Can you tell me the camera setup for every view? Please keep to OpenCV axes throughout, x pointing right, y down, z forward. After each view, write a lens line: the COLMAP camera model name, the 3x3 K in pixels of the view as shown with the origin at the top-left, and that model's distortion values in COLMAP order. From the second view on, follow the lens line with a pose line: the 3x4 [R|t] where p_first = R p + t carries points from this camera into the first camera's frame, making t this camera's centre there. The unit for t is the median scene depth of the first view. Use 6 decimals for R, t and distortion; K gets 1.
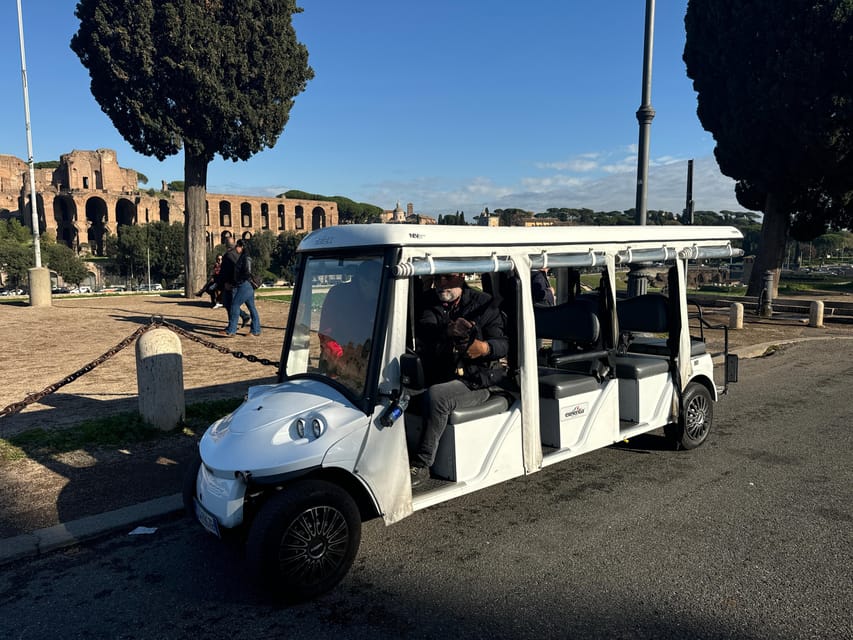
lens RADIAL K [[692.9, 0, 412.3], [0, 692.9, 319.9], [0, 0, 1]] dist [0.083296, -0.163666]
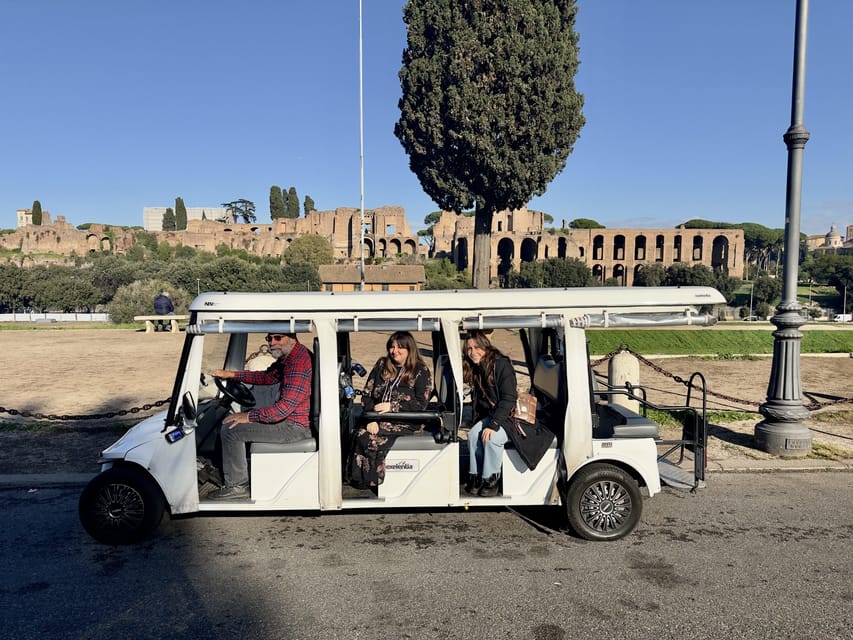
lens RADIAL K [[692.9, 0, 412.3], [0, 692.9, 319.9], [0, 0, 1]] dist [0.083296, -0.163666]
pose [[0.733544, 0.040793, -0.678417, 0.400983], [-0.062916, 0.997987, -0.008021, -0.035374], [0.676724, 0.048567, 0.734633, 0.087471]]
